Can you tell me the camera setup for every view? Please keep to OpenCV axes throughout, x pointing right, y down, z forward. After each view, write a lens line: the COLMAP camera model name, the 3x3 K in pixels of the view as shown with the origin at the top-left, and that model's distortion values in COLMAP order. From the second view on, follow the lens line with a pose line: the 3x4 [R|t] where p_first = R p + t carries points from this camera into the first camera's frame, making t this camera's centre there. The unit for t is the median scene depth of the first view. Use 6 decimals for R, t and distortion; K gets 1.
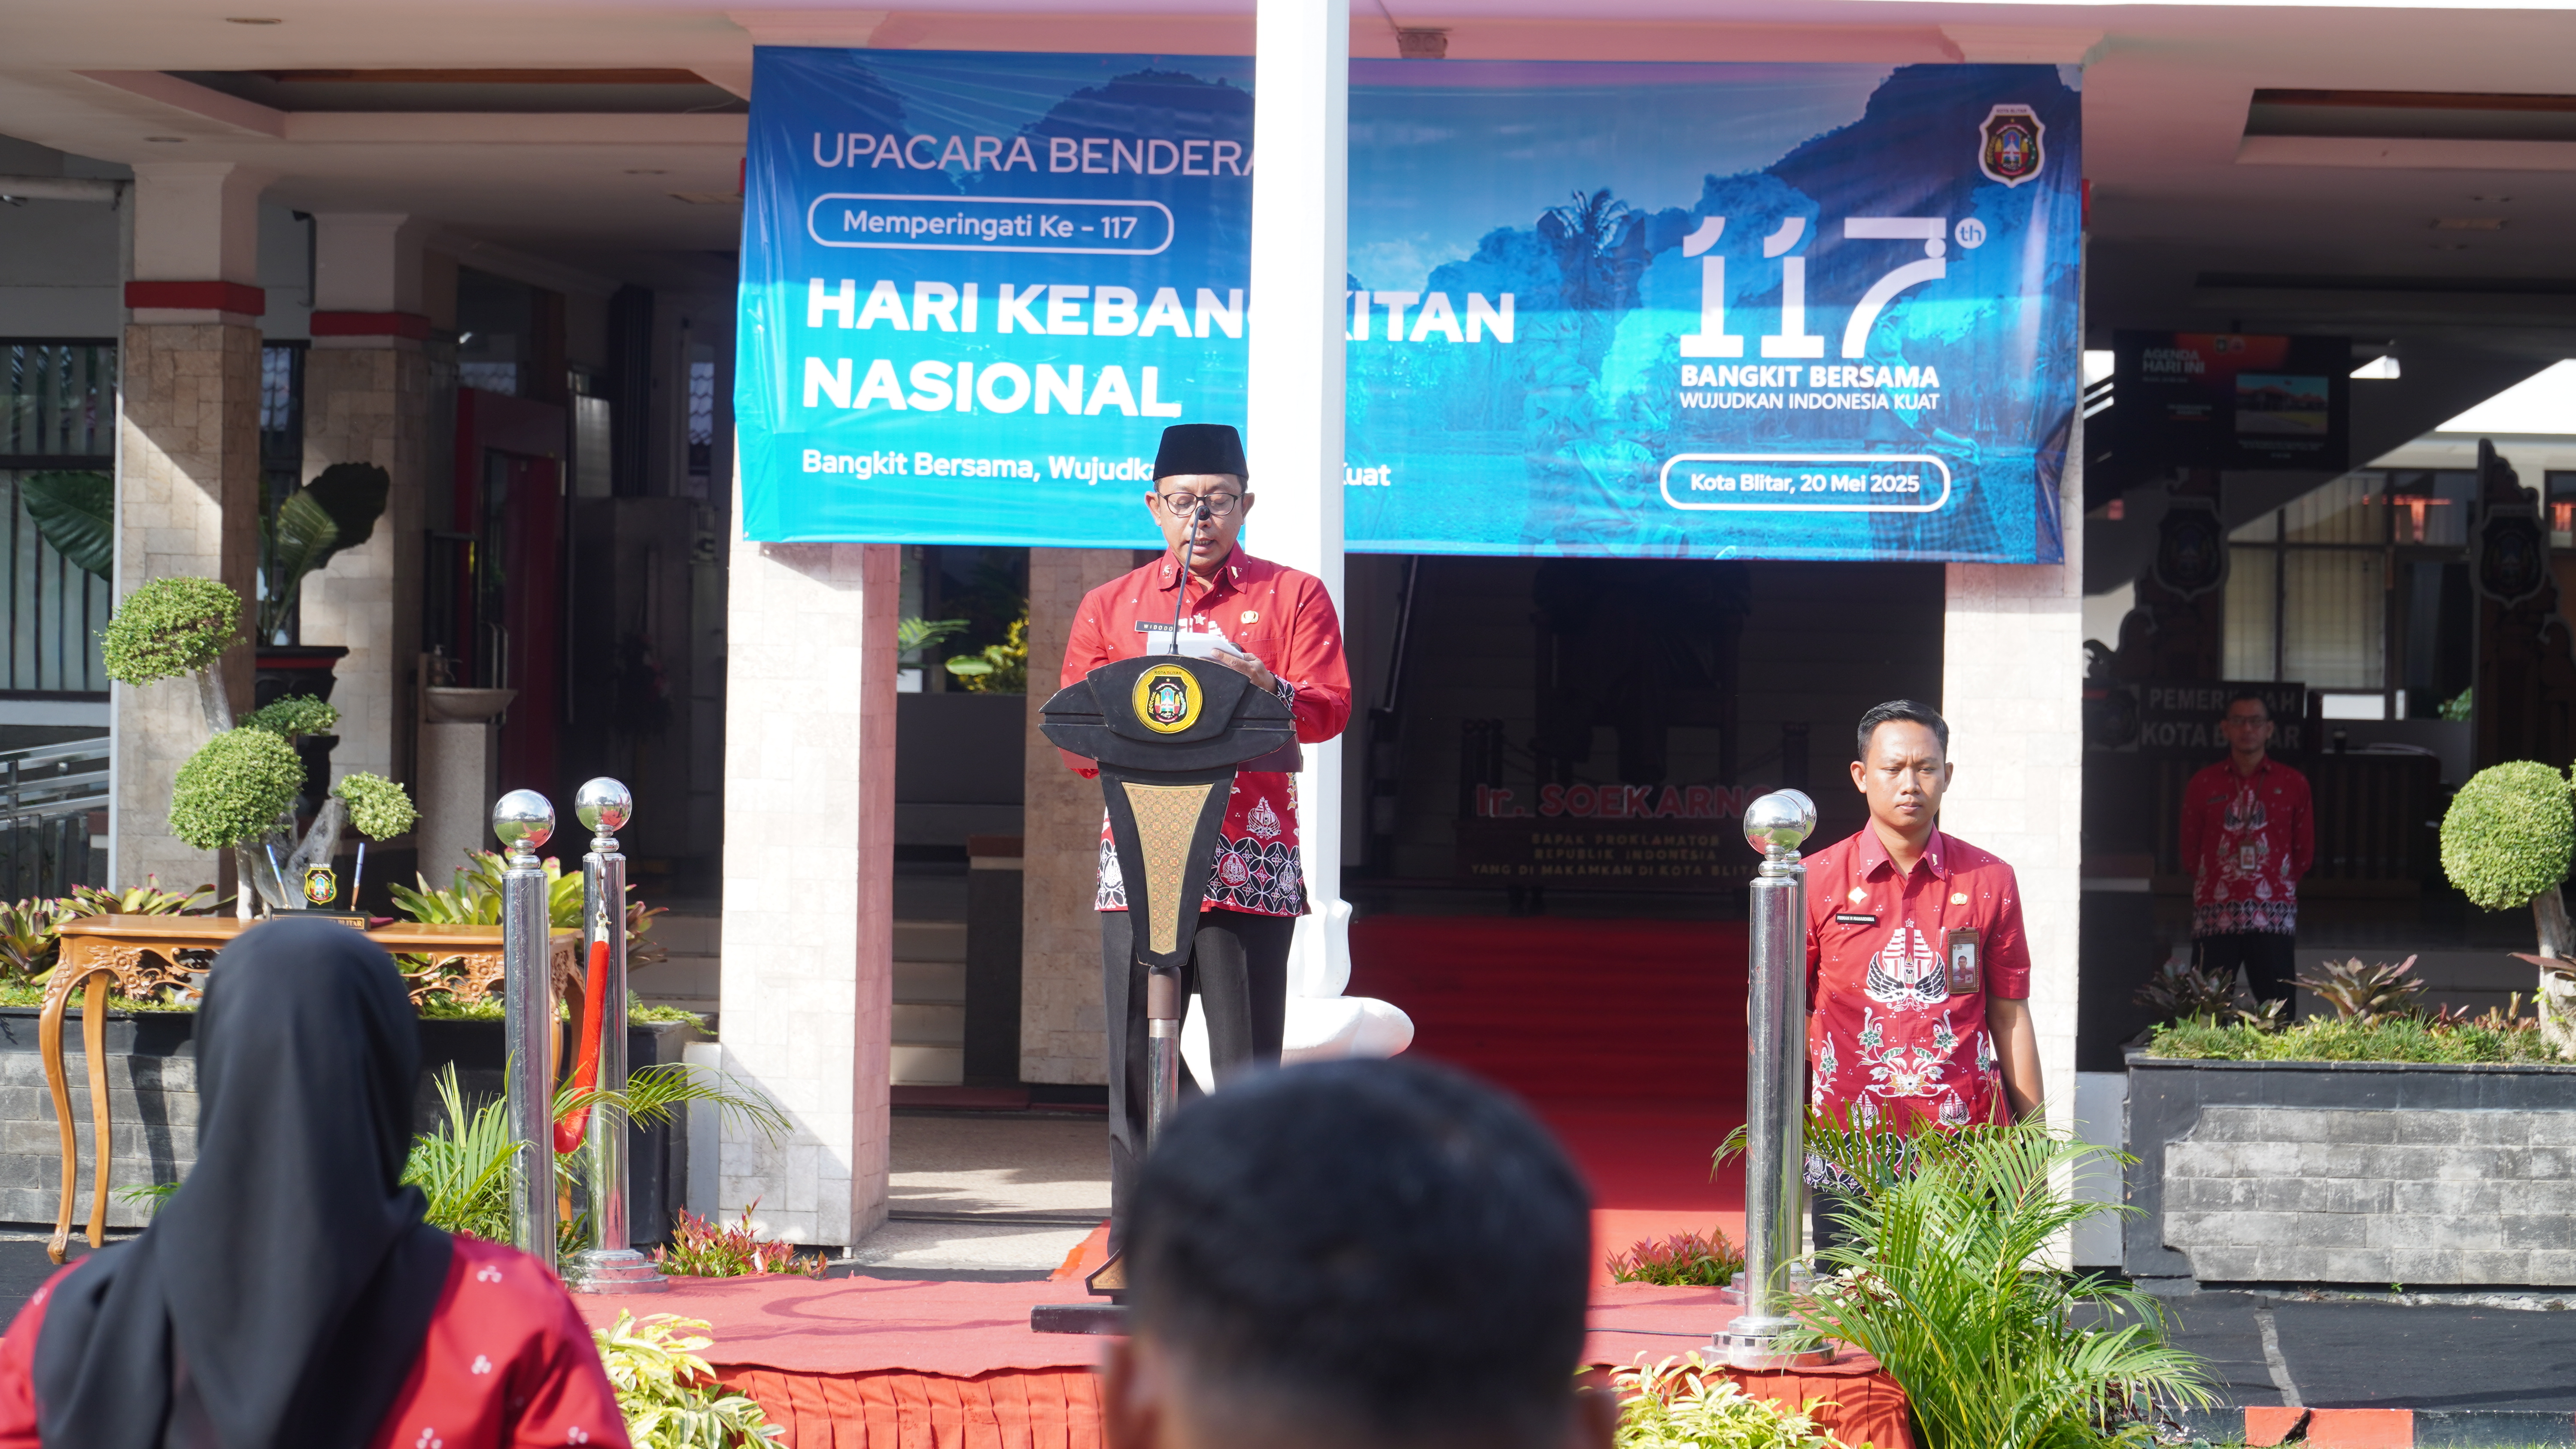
lens RADIAL K [[7977.8, 0, 1288.0], [0, 7977.8, 724.5], [0, 0, 1]] dist [-0.016213, -23.396471]
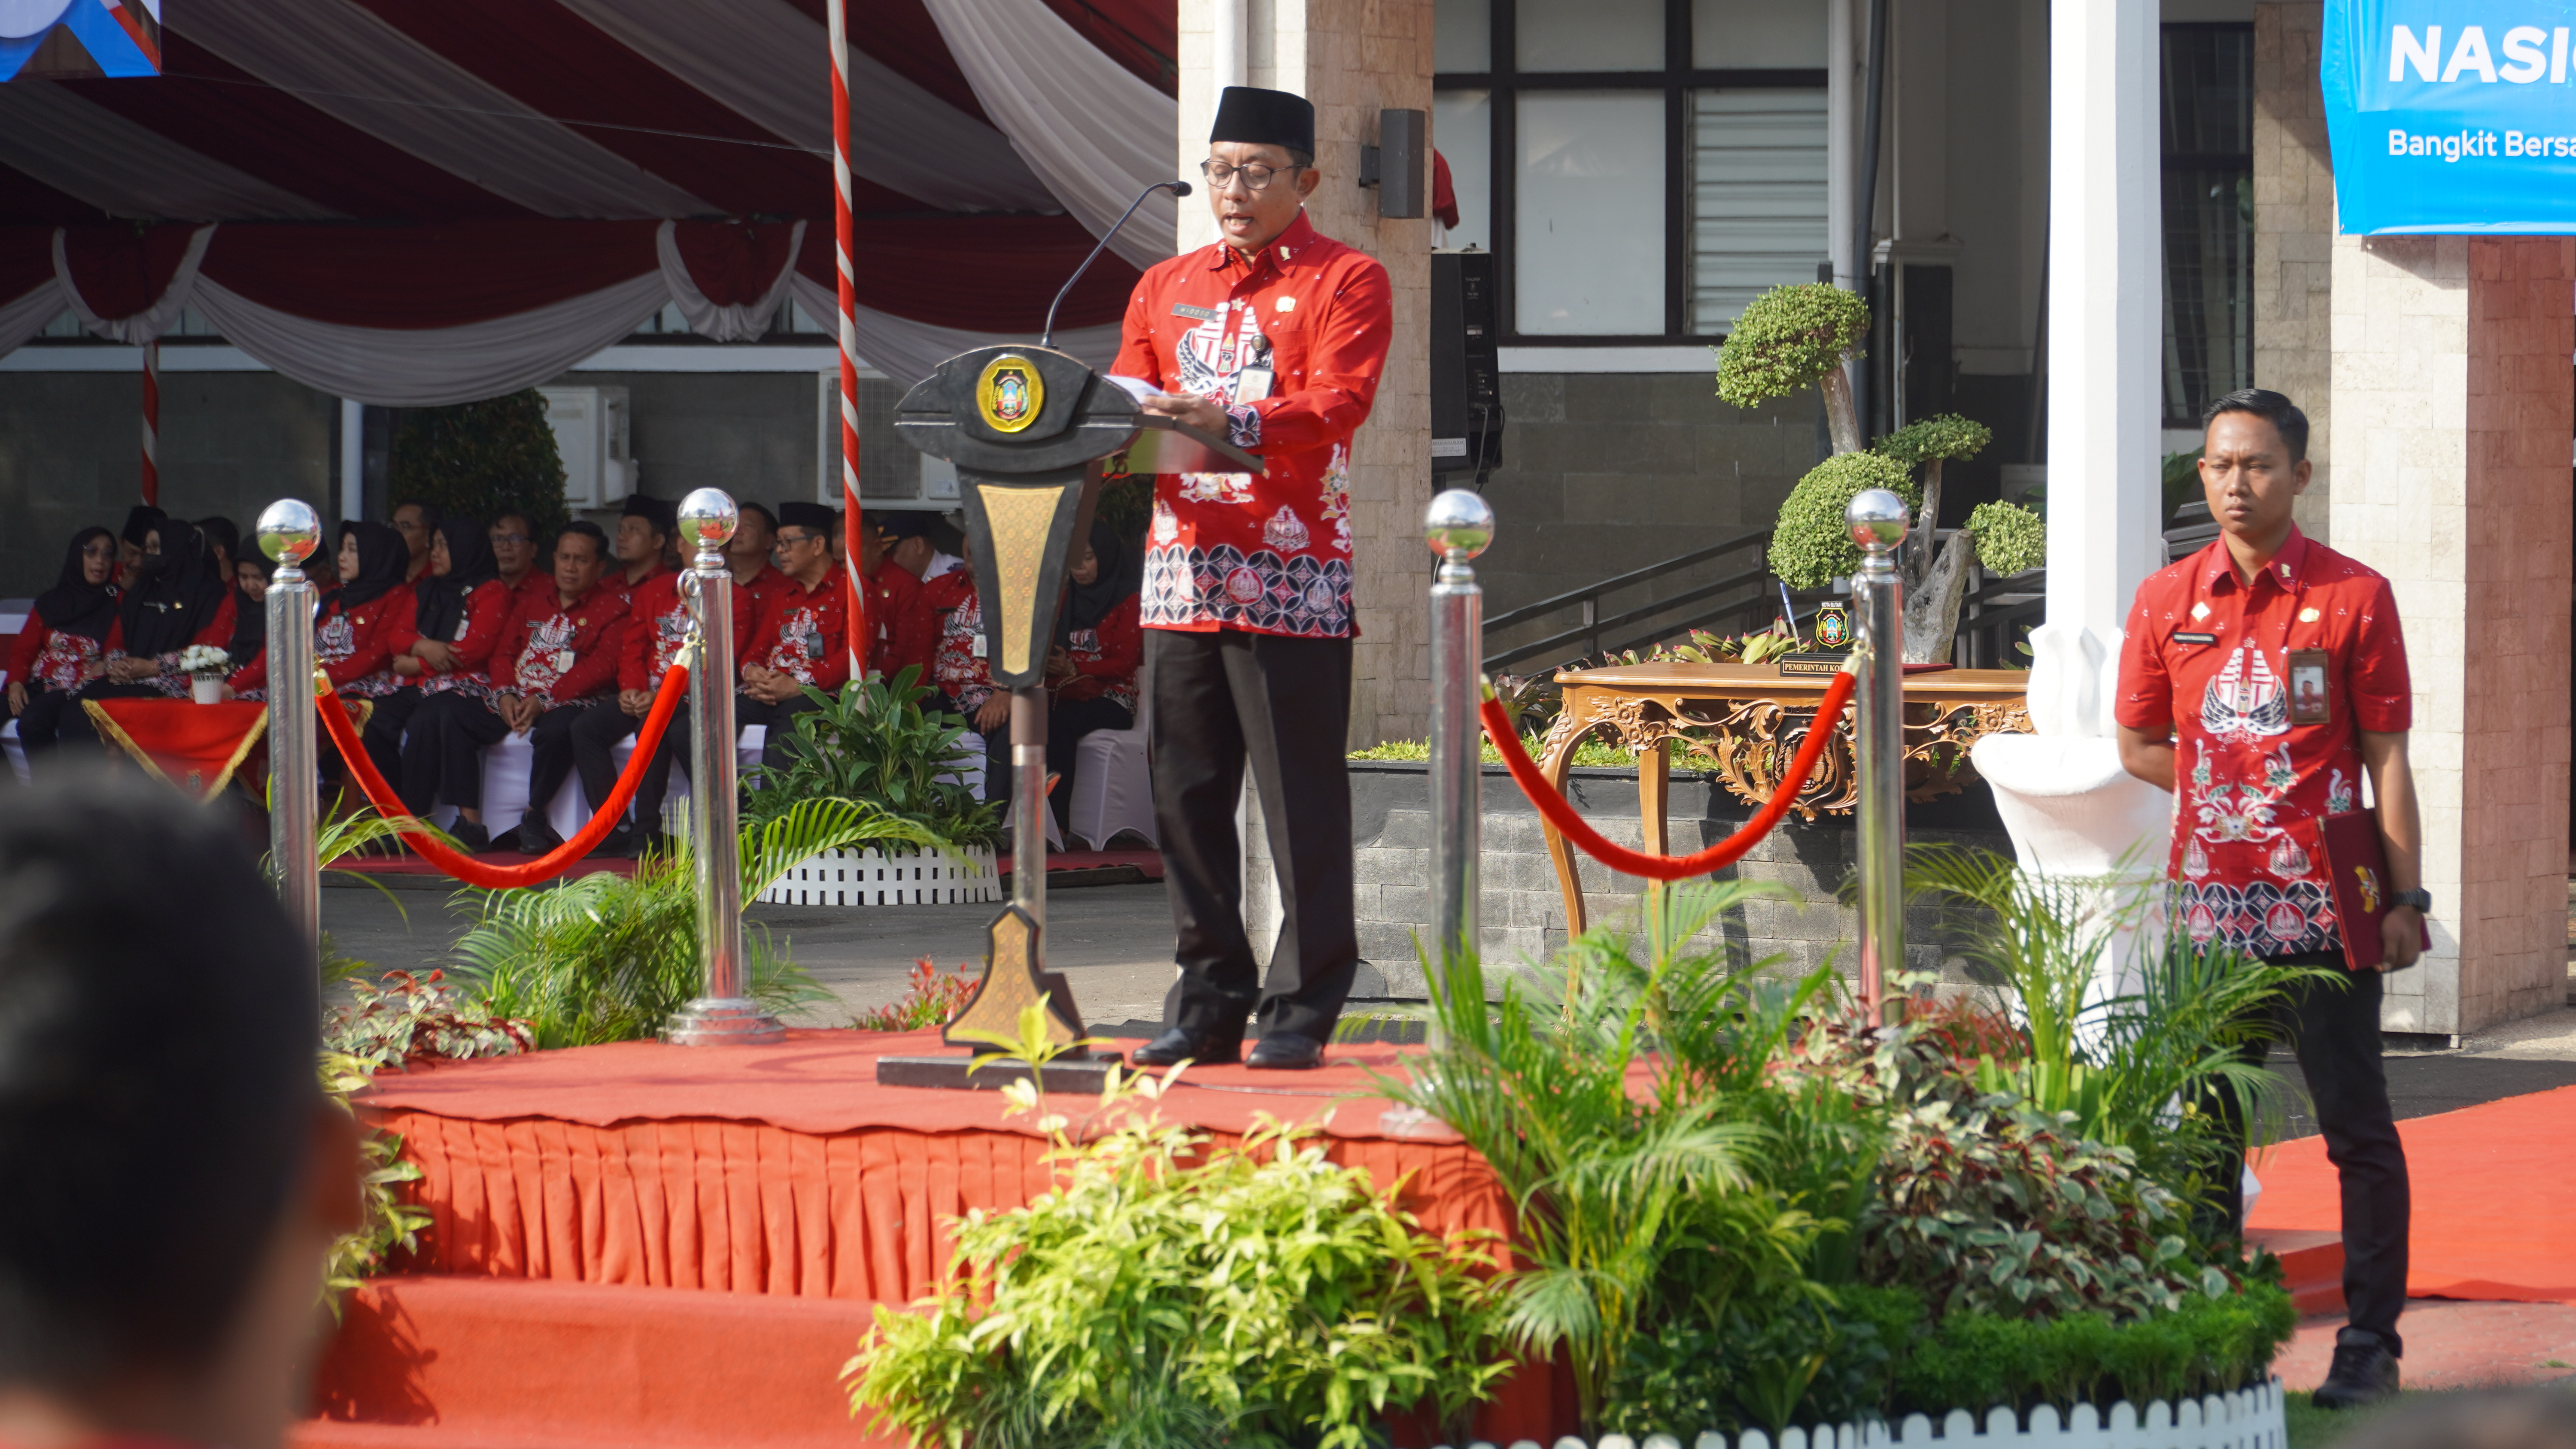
lens RADIAL K [[9218.1, 0, 1288.0], [0, 9218.1, 724.5], [0, 0, 1]] dist [-0.571606, 3.752279]
pose [[0.926063, -0.000484, -0.377370, 0.358815], [0.010950, 0.999613, 0.025589, 0.007028], [0.377211, -0.027829, 0.925709, 0.031375]]
